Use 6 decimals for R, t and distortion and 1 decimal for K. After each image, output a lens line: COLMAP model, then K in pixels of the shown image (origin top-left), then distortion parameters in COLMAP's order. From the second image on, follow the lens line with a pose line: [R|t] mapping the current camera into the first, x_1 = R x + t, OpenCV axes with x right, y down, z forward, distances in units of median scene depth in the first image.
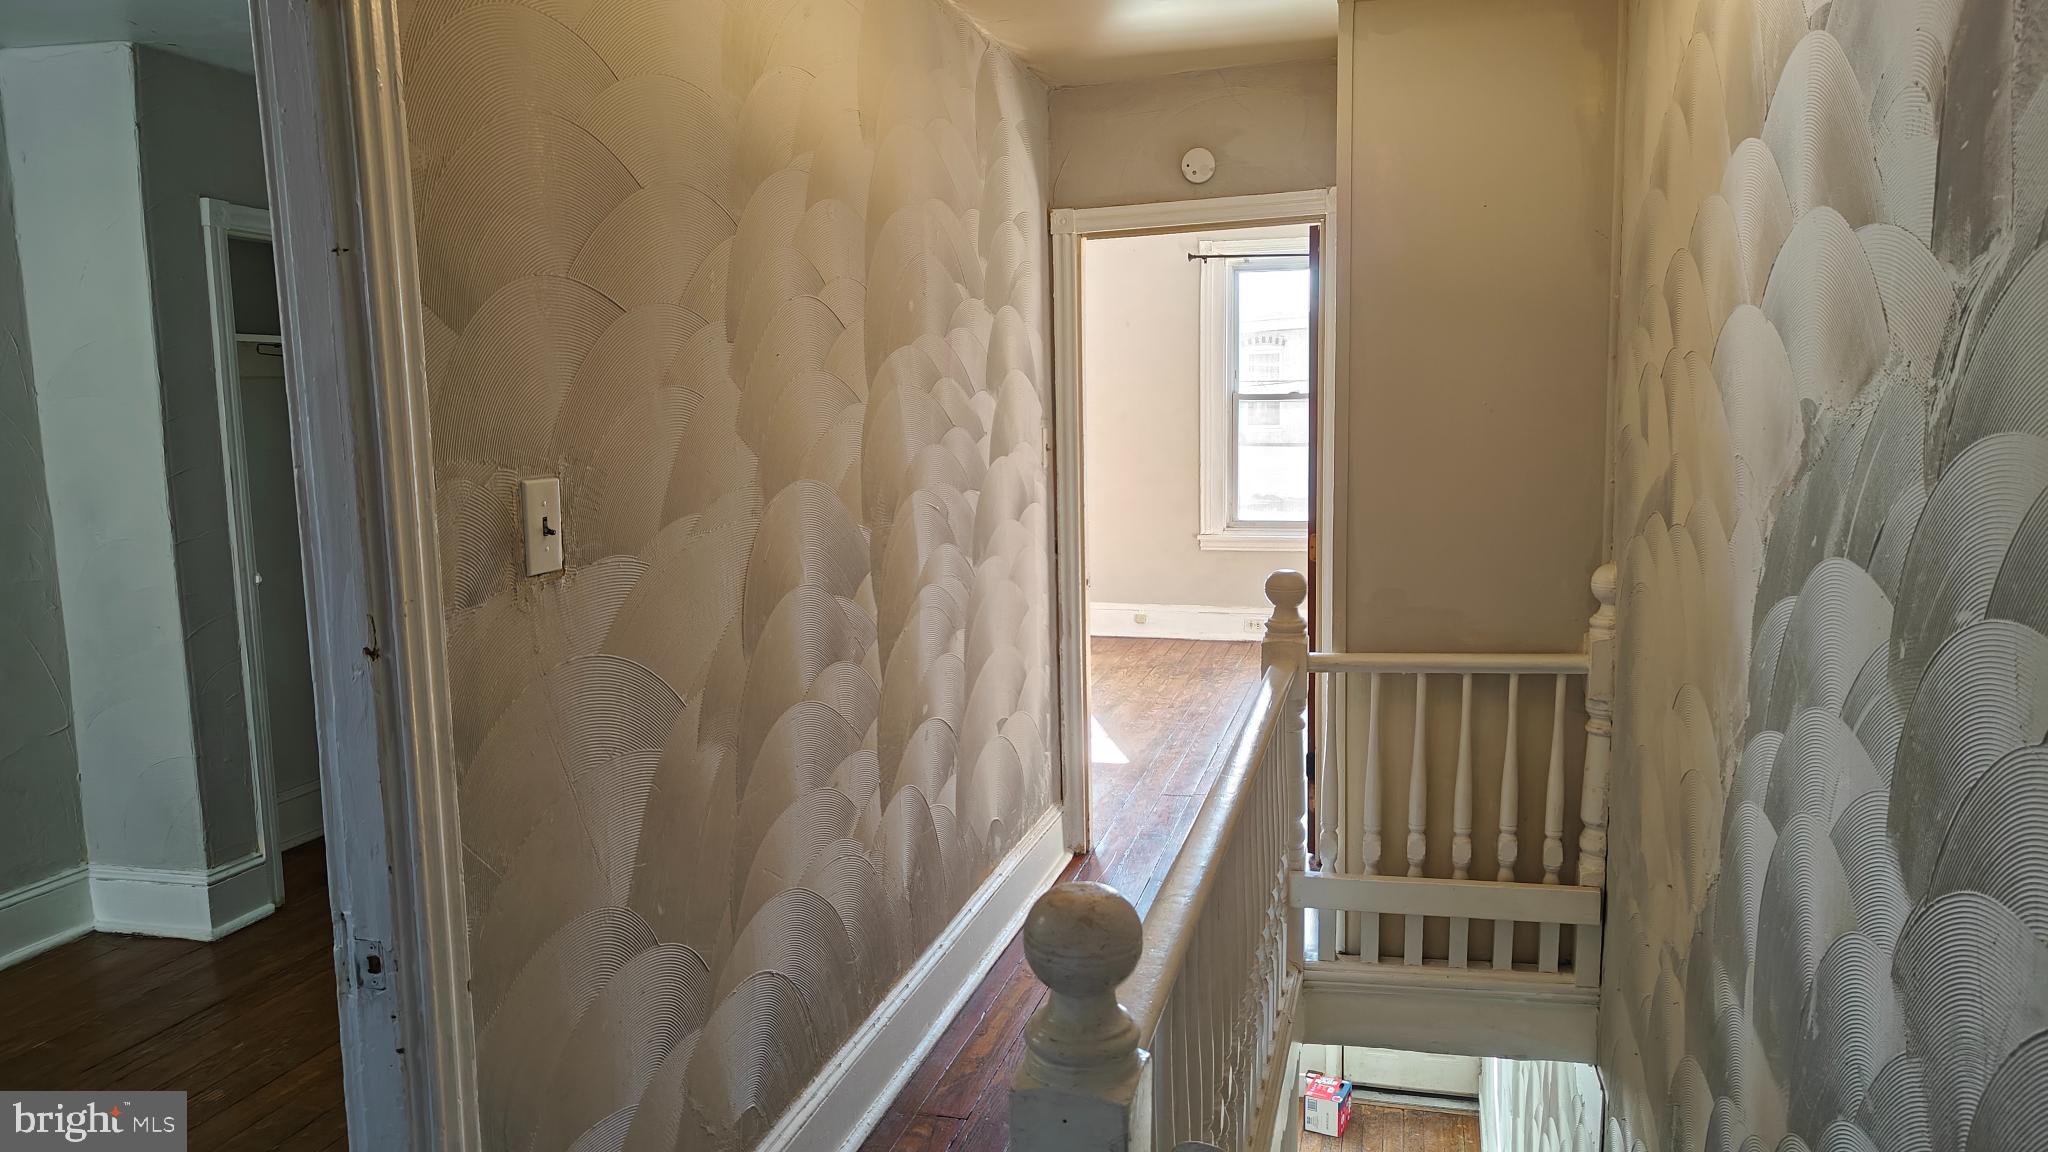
lens RADIAL K [[1380.0, 0, 1024.0], [0, 1380.0, 576.0], [0, 0, 1]] dist [0.004599, 0.000912]
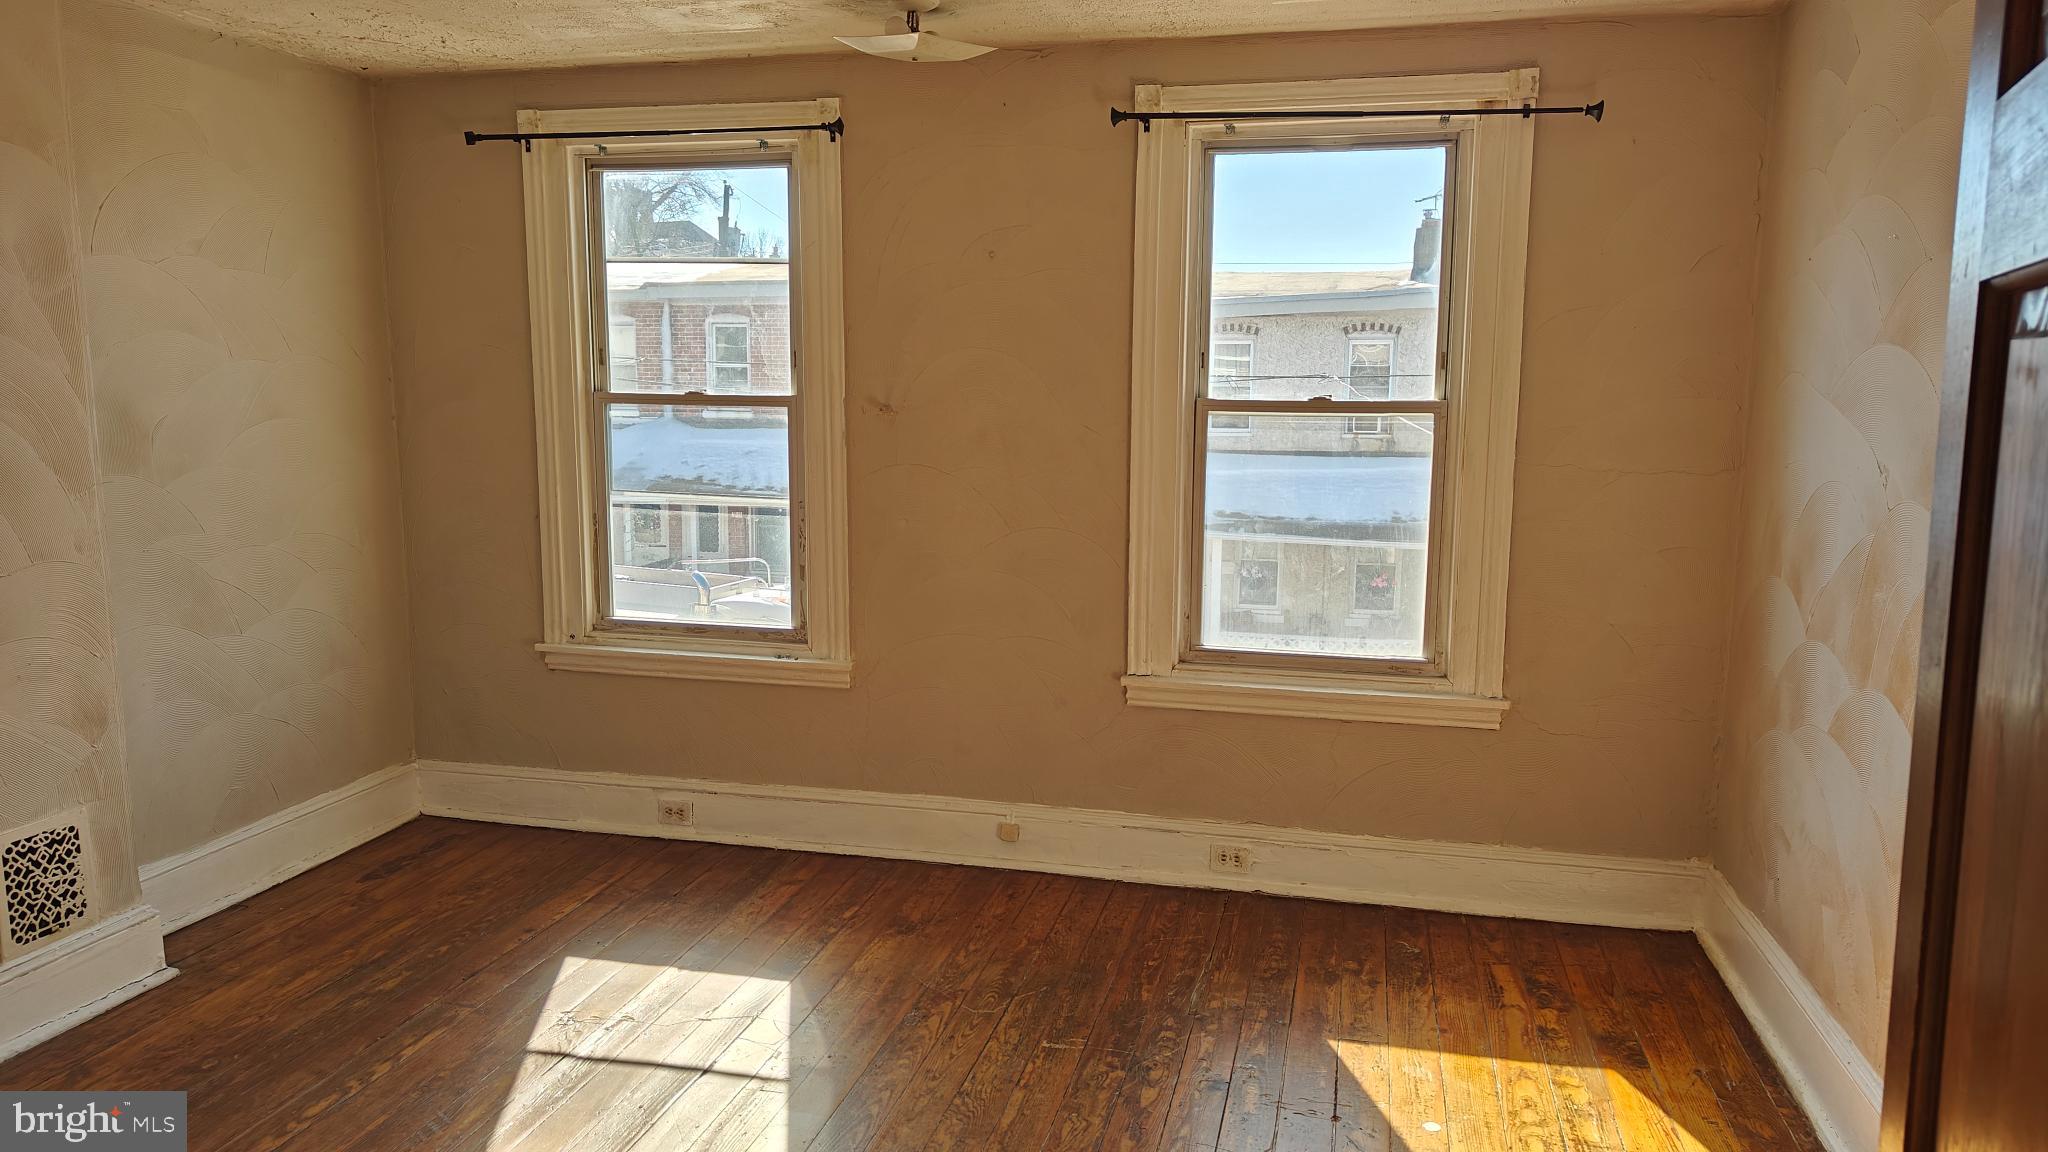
lens RADIAL K [[1413.1, 0, 1045.1], [0, 1413.1, 583.4], [0, 0, 1]] dist [-0.004461, 0.000186]
pose [[0.998664, 0.020153, 0.047583, 0.072699], [-0.020515, 0.999764, 0.007125, -0.067016], [-0.047428, -0.008092, 0.998842, 0.485449]]
